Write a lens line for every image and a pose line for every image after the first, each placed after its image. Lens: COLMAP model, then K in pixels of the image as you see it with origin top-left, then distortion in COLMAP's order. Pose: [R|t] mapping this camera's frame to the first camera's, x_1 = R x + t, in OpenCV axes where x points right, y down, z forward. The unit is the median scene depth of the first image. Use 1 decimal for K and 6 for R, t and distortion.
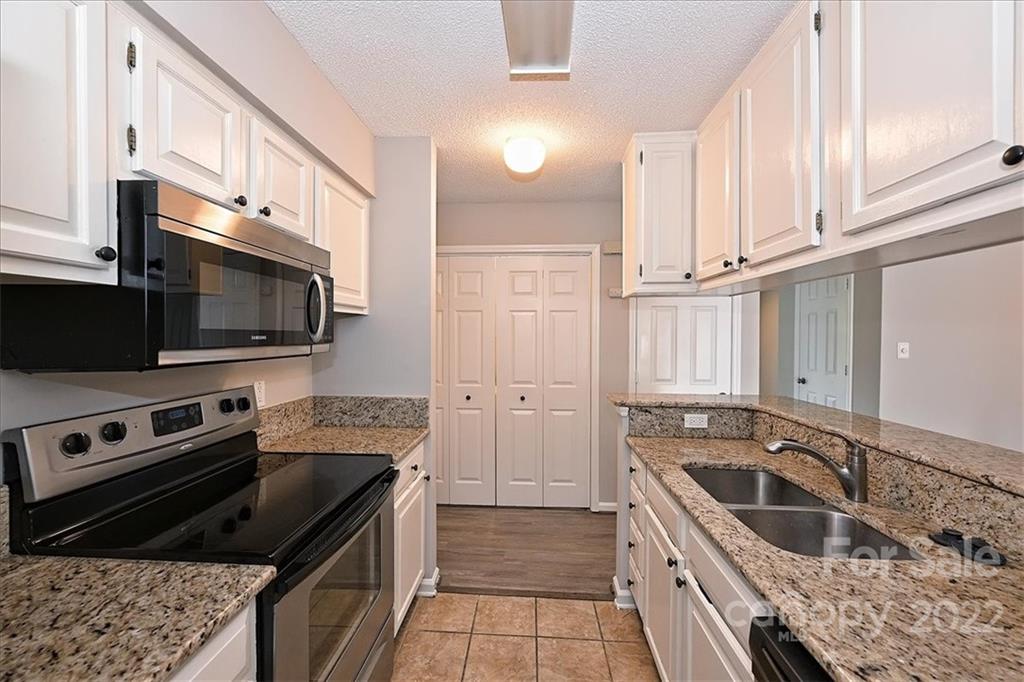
lens RADIAL K [[408.2, 0, 512.0], [0, 408.2, 341.0], [0, 0, 1]] dist [0.001604, 0.000159]
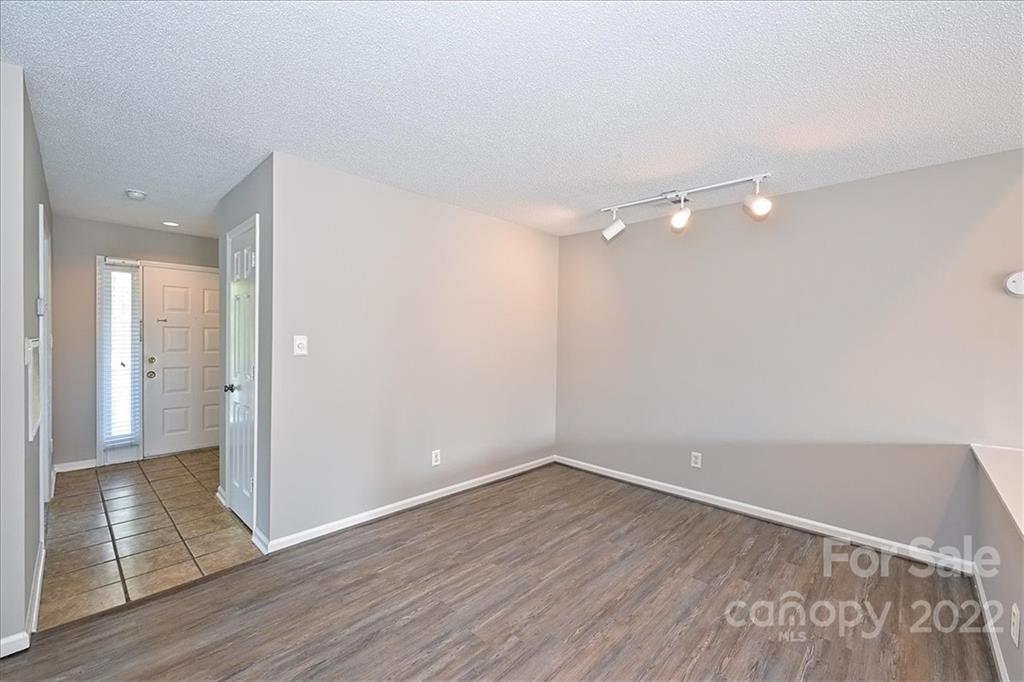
lens RADIAL K [[419.5, 0, 509.7], [0, 419.5, 342.8], [0, 0, 1]] dist [-0.000496, 0.000003]
pose [[0.650446, -0.000565, 0.759552, 1.268856], [-0.001794, 0.999996, 0.002281, 0.033564], [-0.759551, -0.002847, 0.650442, 0.300169]]
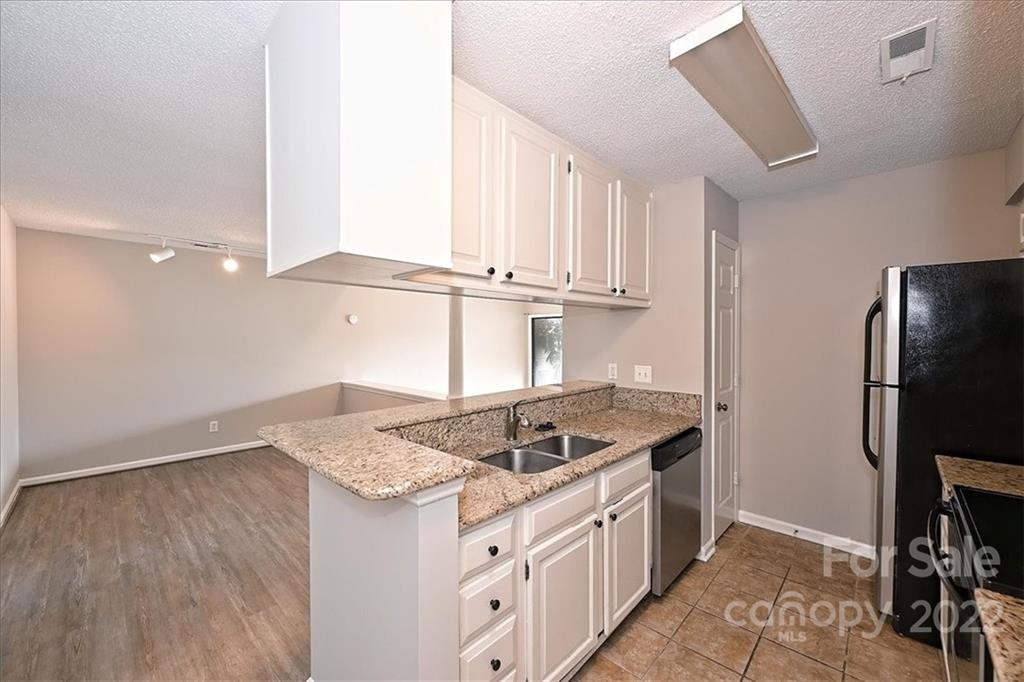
lens RADIAL K [[403.4, 0, 510.5], [0, 403.4, 343.1], [0, 0, 1]] dist [-0.001113, 0.000183]
pose [[-0.759497, -0.010042, 0.650433, -0.183083], [0.009165, 0.999616, 0.026134, -0.039060], [-0.650446, 0.025810, -0.759113, 1.935549]]
